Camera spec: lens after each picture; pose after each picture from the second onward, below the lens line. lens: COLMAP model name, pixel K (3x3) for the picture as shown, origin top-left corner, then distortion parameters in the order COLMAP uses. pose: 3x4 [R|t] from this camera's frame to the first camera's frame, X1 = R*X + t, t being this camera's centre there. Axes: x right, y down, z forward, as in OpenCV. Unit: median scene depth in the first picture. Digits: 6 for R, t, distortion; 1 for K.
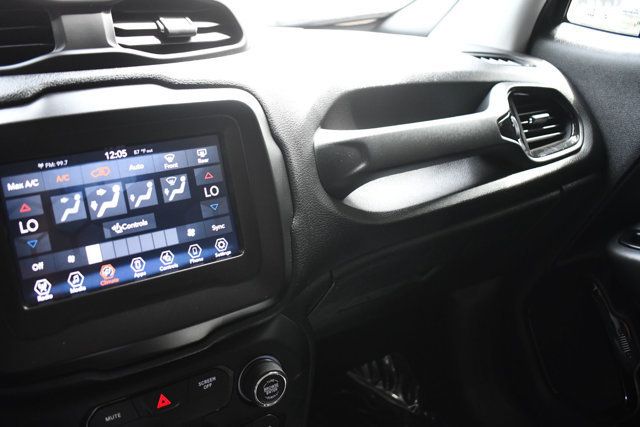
lens RADIAL K [[552.6, 0, 318.6], [0, 552.6, 212.5], [0, 0, 1]] dist [-0.098451, 0.013944]
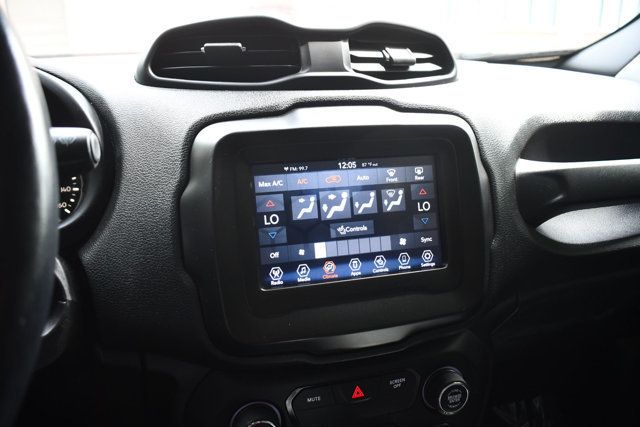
lens RADIAL K [[552.6, 0, 314.6], [0, 552.6, 211.0], [0, 0, 1]] dist [-0.098451, 0.013944]
pose [[0.963664, 0.093261, -0.250309, -0.129424], [-0.106751, 0.993447, -0.040839, 0.038857], [0.244860, 0.066076, 0.967304, -0.111666]]
